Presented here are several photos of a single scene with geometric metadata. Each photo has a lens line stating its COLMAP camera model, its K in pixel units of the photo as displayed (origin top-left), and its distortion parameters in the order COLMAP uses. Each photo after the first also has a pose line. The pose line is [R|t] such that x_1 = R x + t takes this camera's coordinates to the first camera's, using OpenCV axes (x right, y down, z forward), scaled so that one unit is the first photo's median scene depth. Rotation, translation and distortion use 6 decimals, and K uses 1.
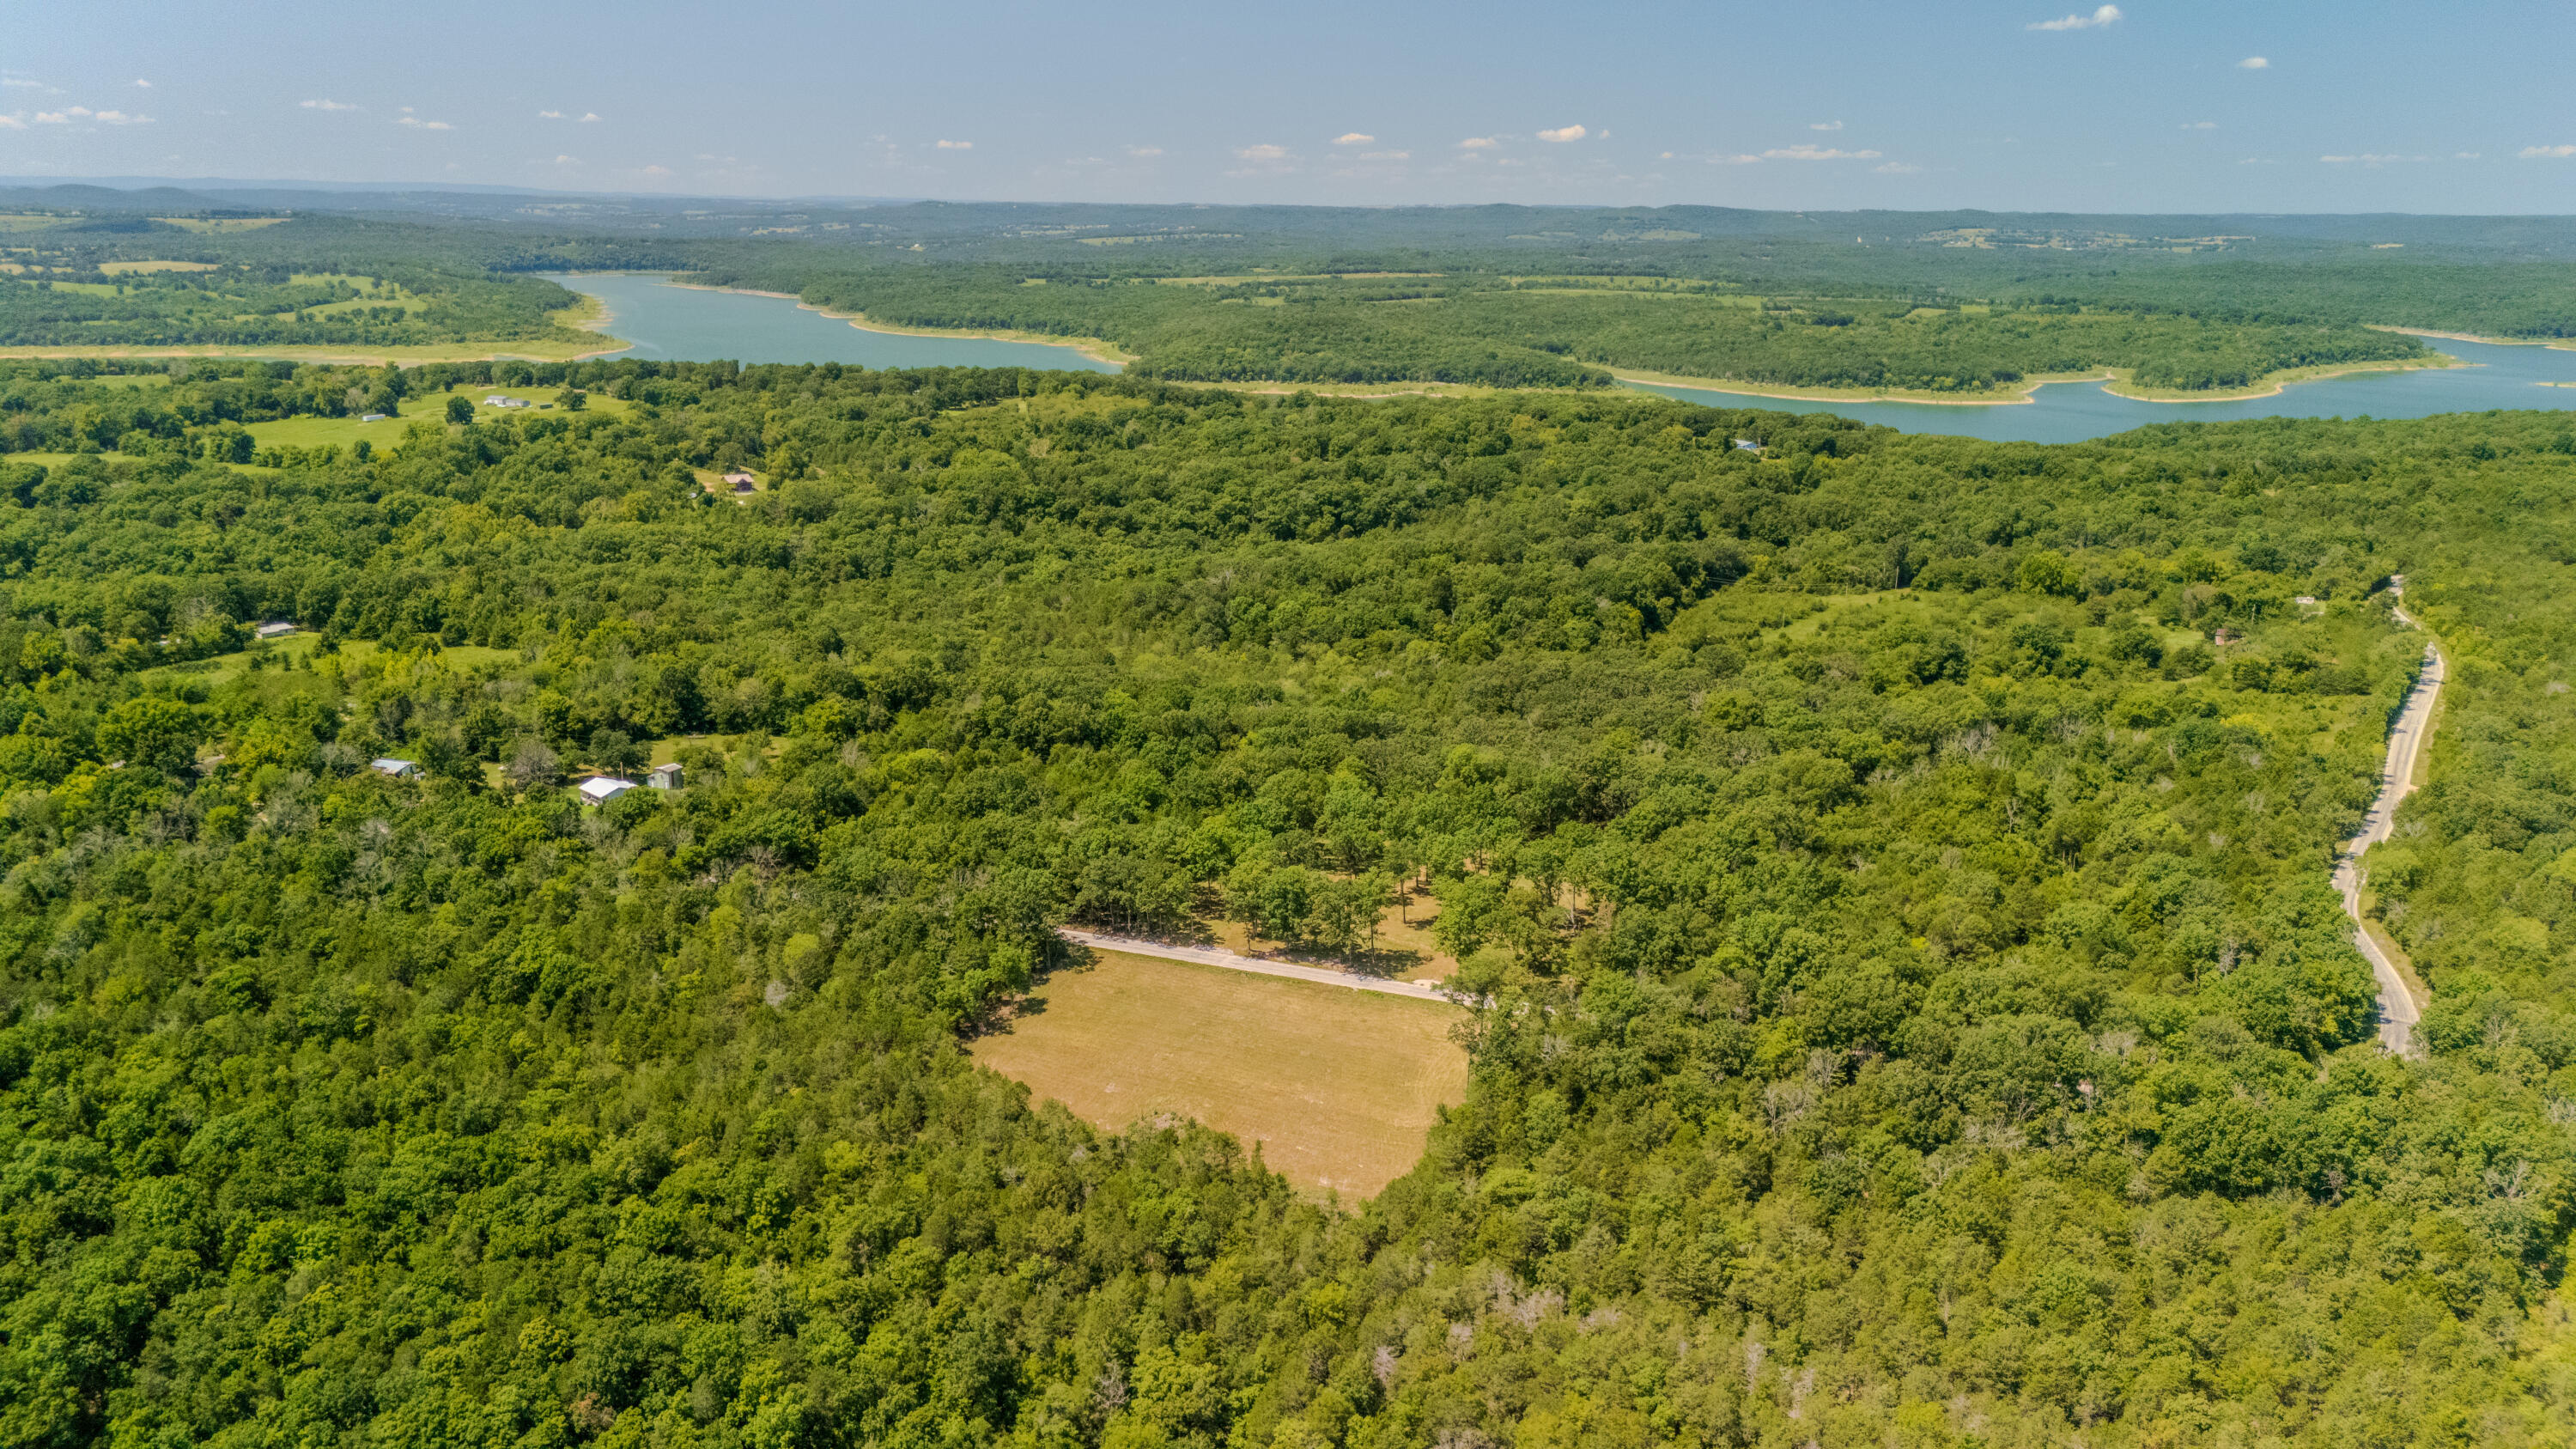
lens RADIAL K [[1896.2, 0, 1291.7], [0, 1896.2, 720.3], [0, 0, 1]] dist [0.075682, -0.084066]
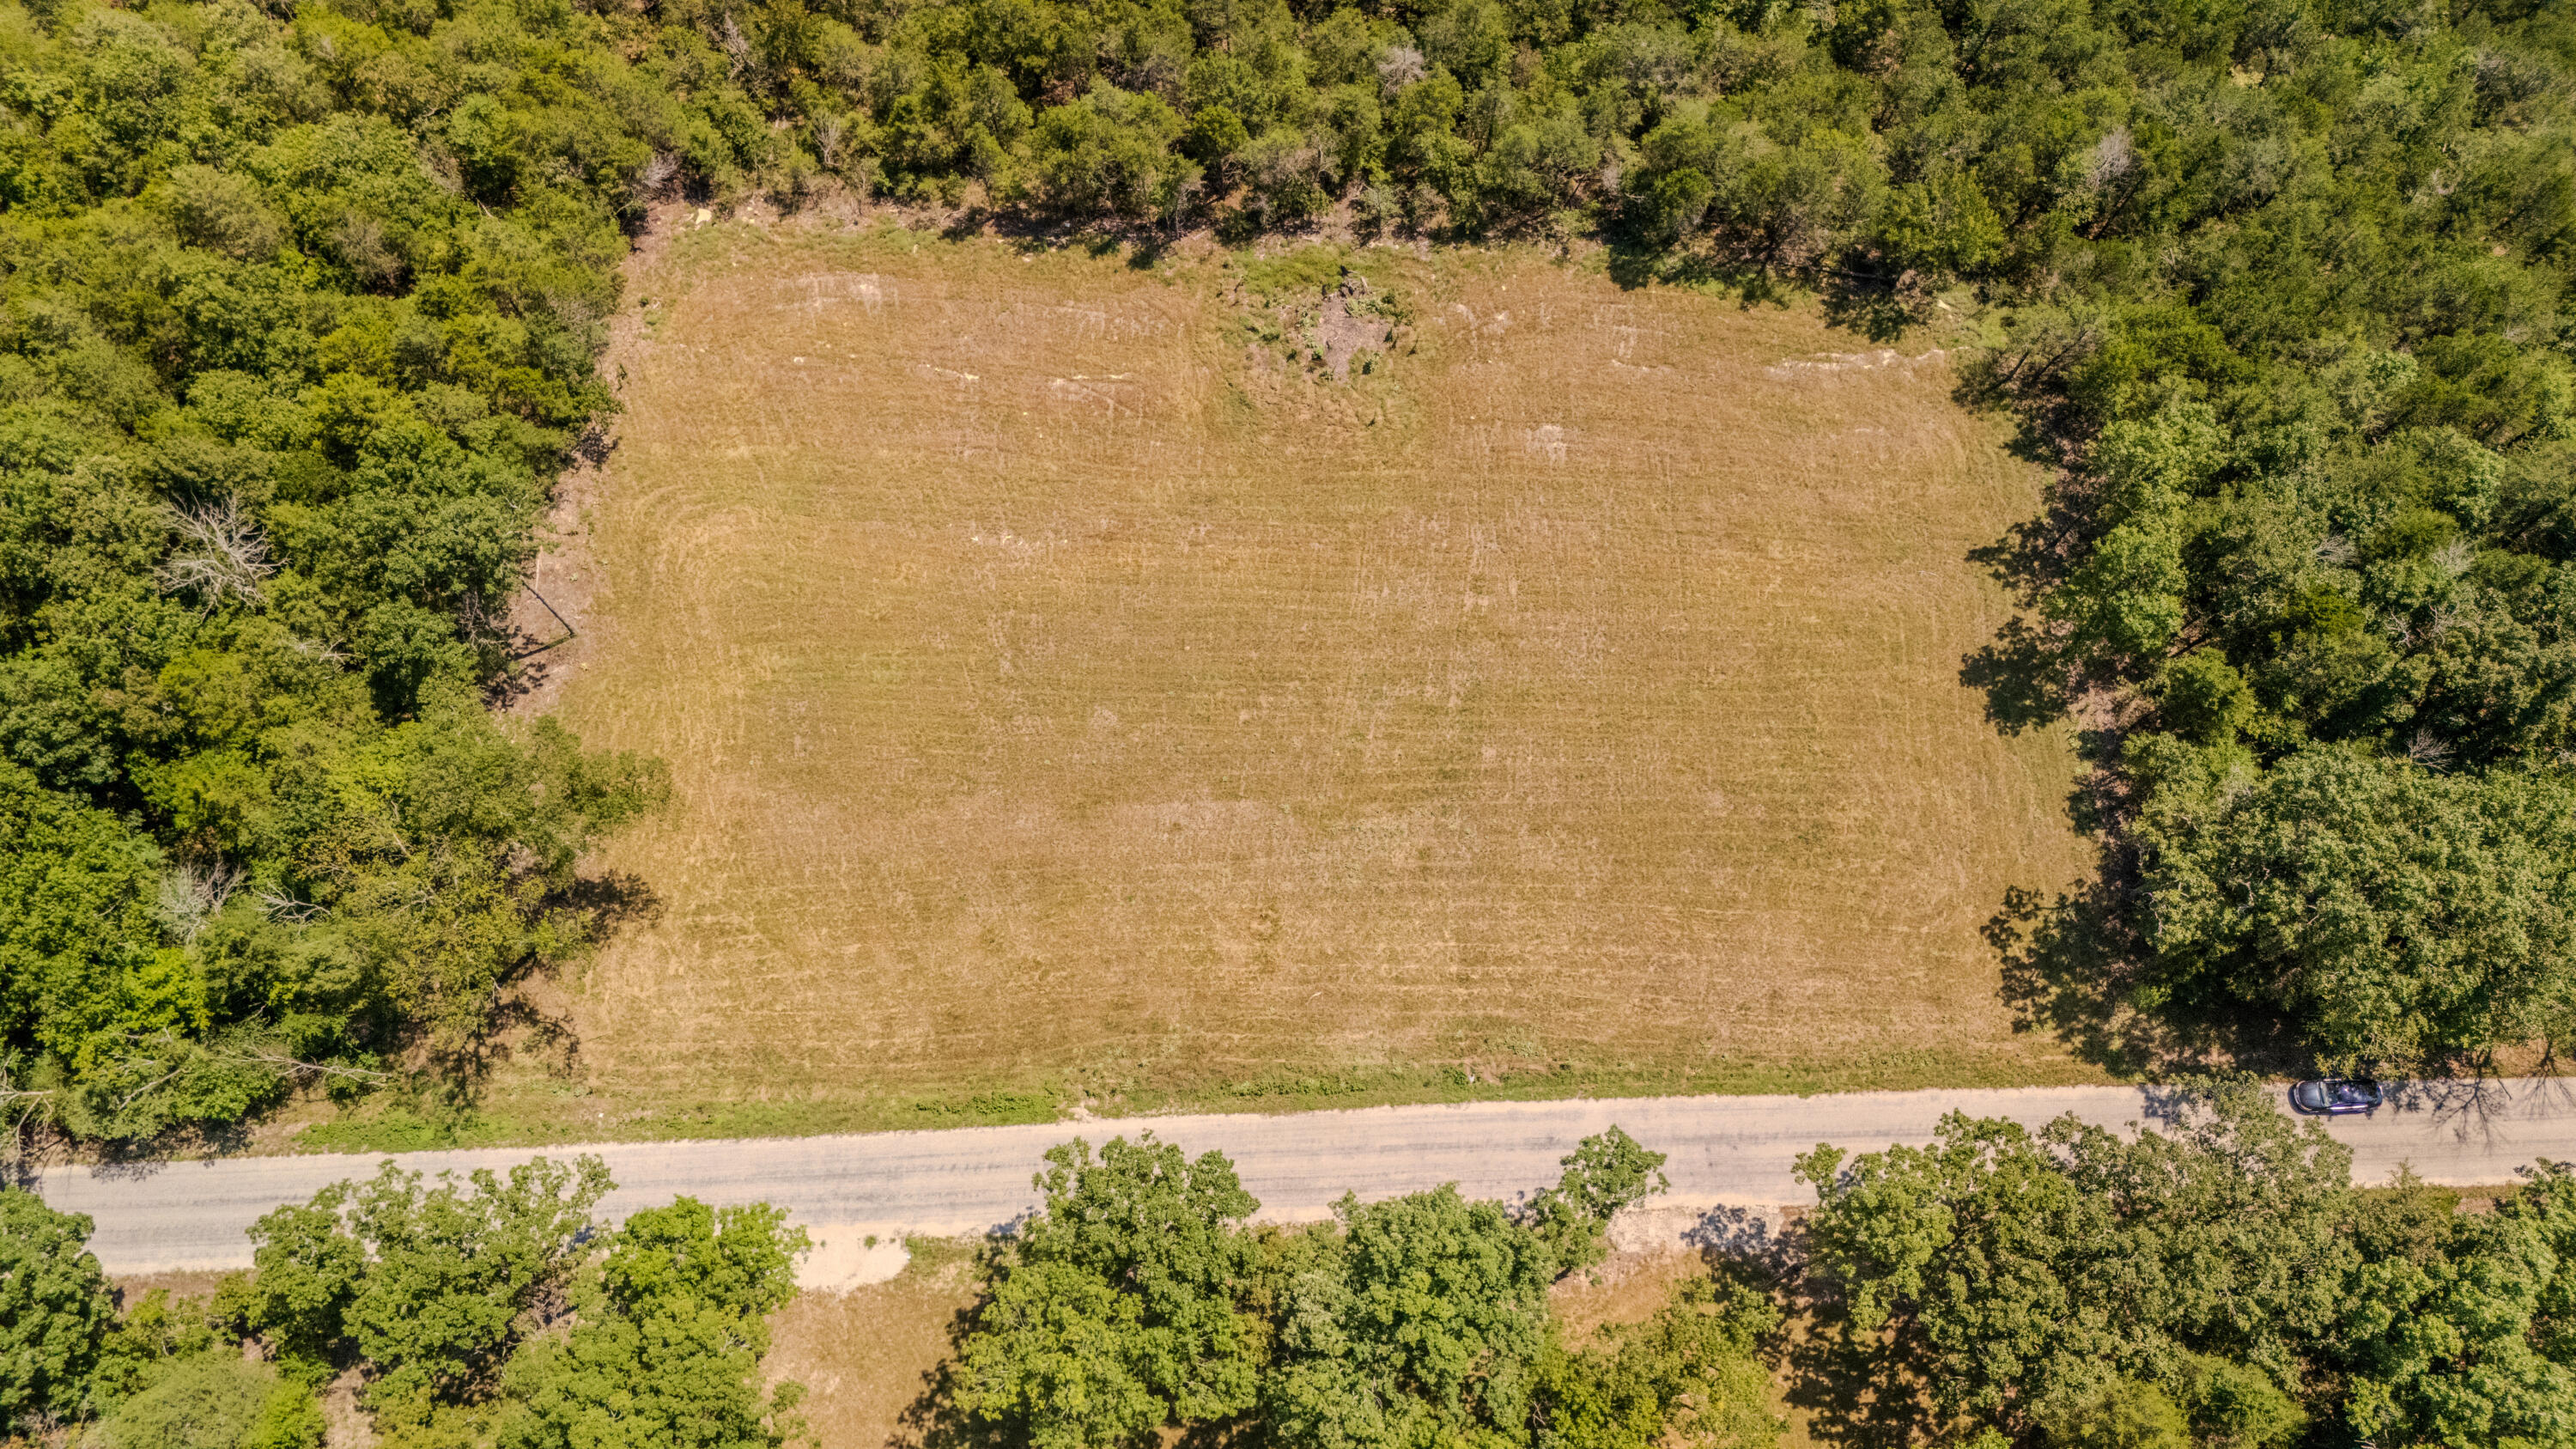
lens RADIAL K [[1896.2, 0, 1307.0], [0, 1896.2, 735.5], [0, 0, 1]] dist [0.075682, -0.084066]
pose [[-0.913503, 0.387632, -0.123506, 0.015402], [-0.105699, 0.067018, 0.992137, -0.149781], [0.392861, 0.919375, -0.020249, 0.929882]]
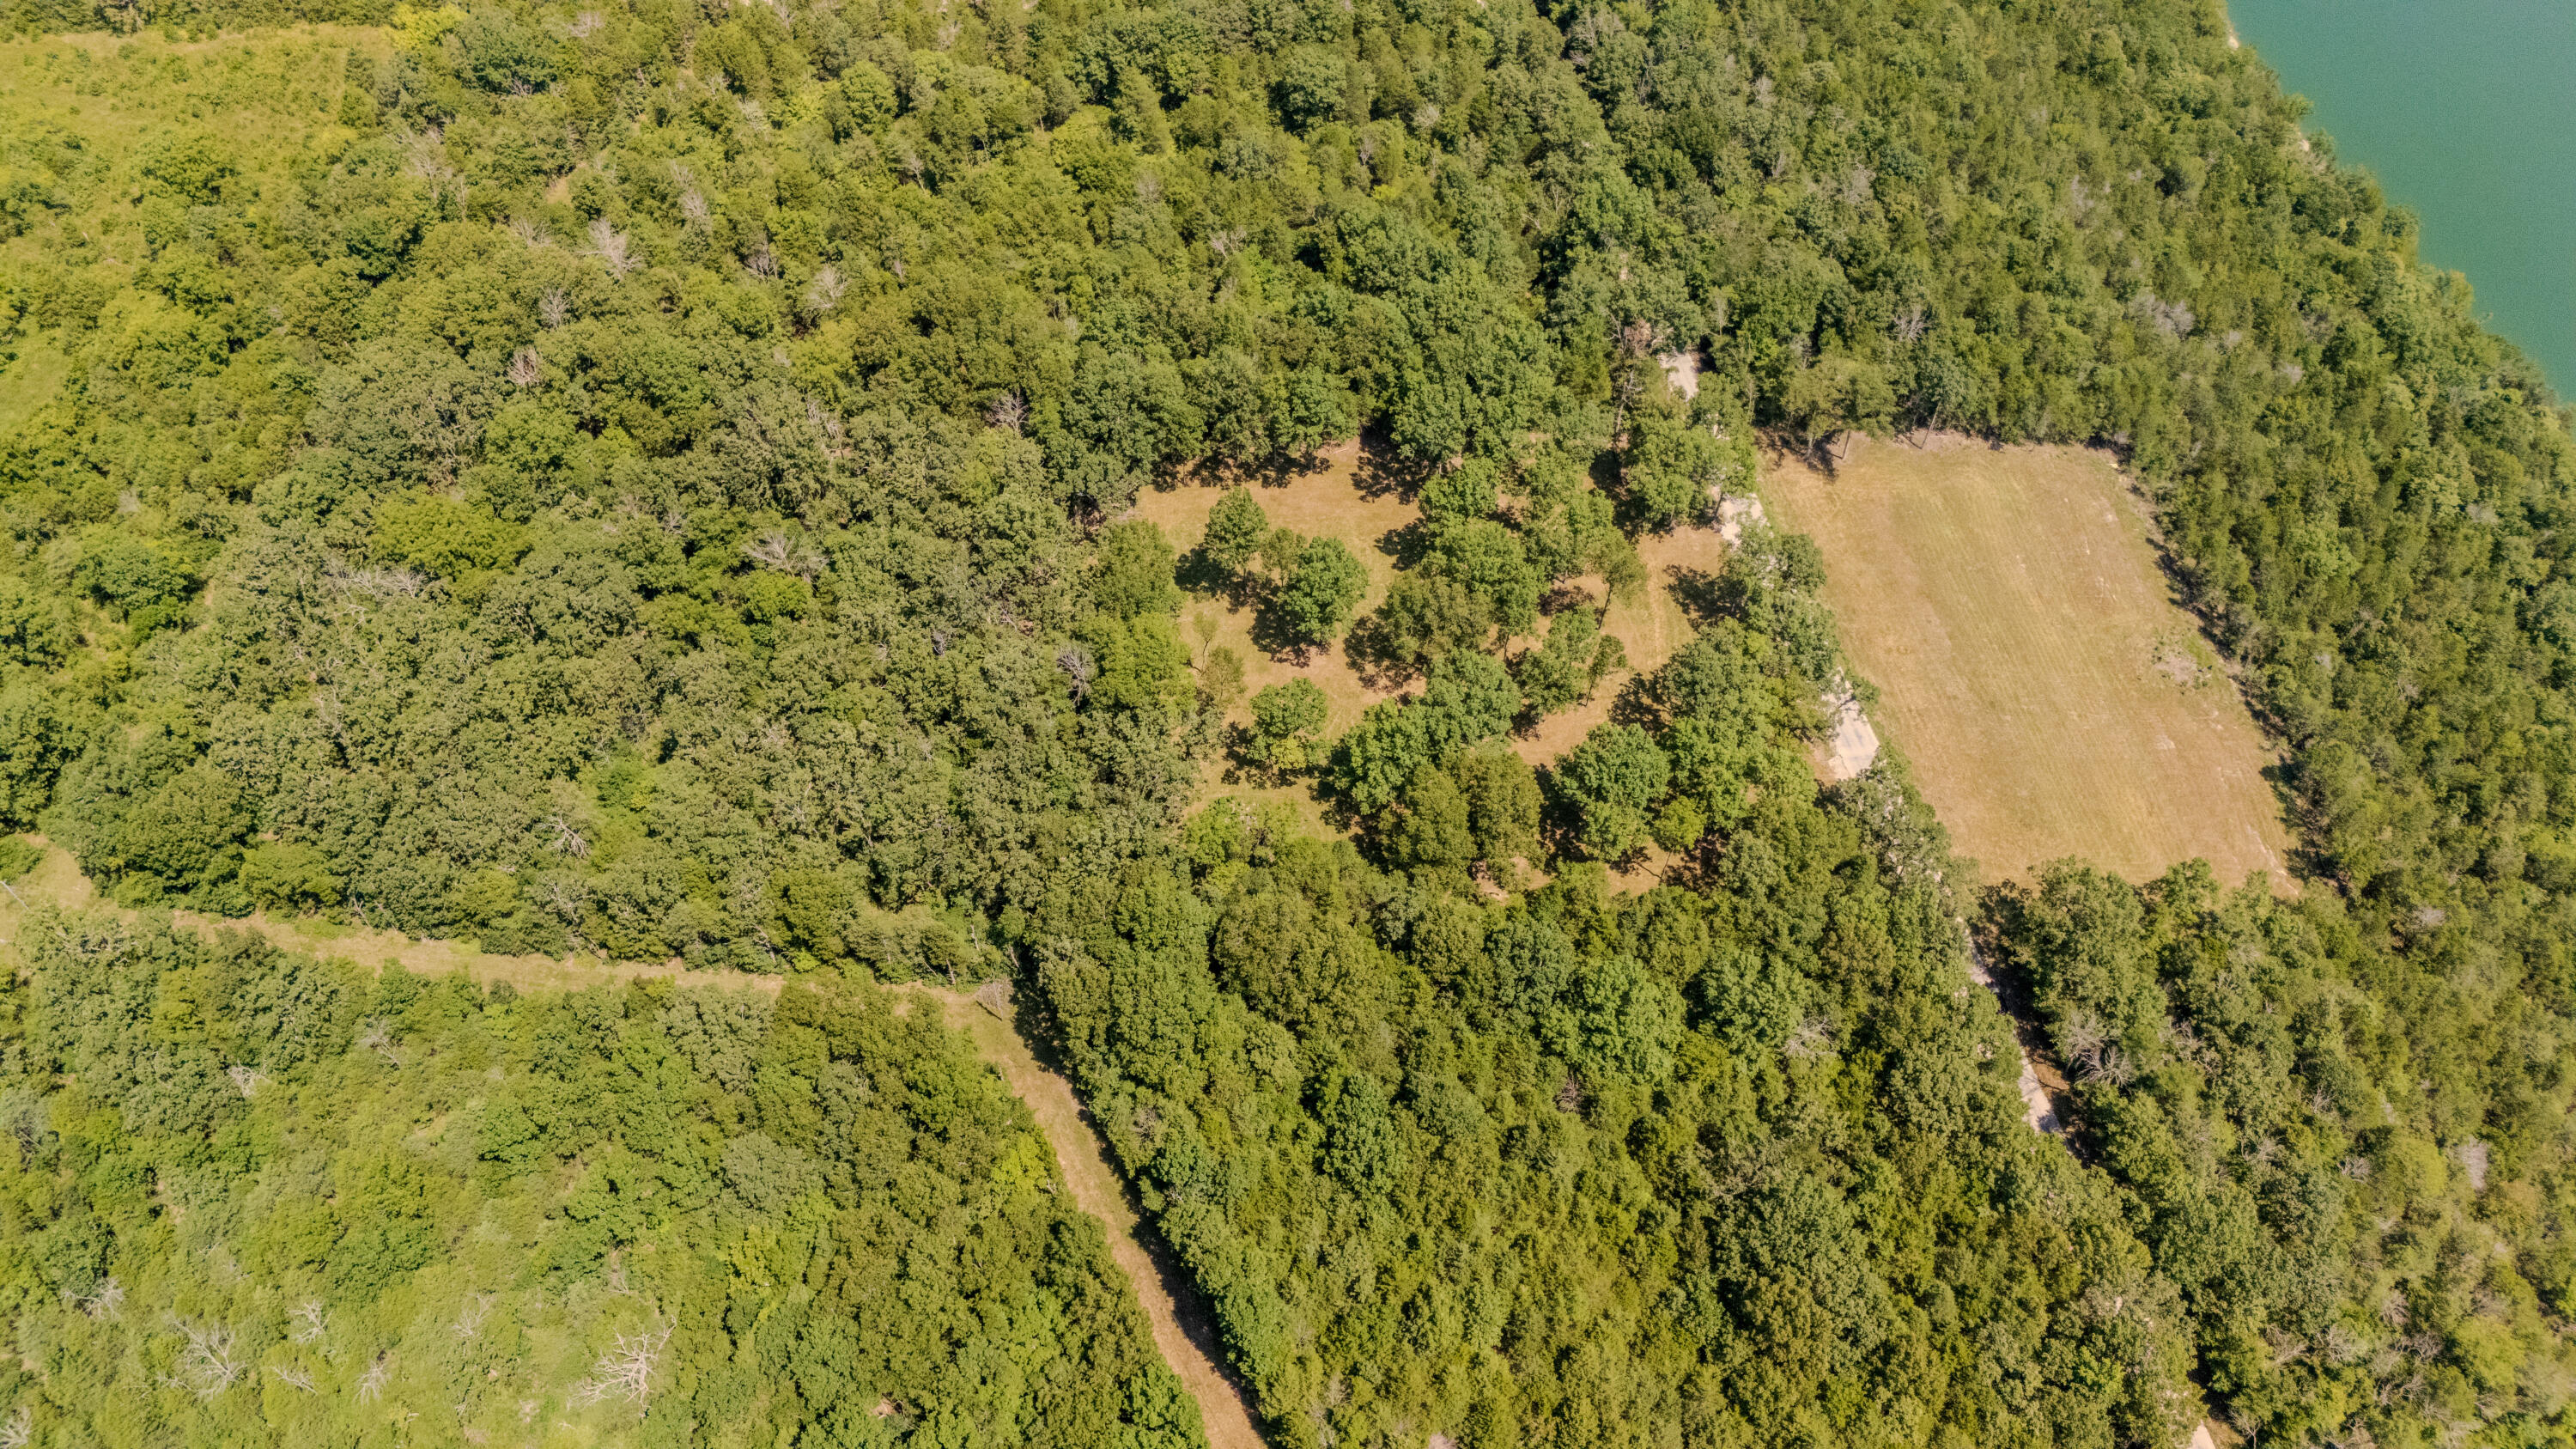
lens RADIAL K [[1896.2, 0, 1283.5], [0, 1896.2, 719.9], [0, 0, 1]] dist [0.075682, -0.084066]
pose [[-0.532750, -0.661797, 0.527449, -0.285541], [0.215588, 0.496564, 0.840801, -0.519892], [-0.818351, 0.561649, -0.121869, 1.251687]]
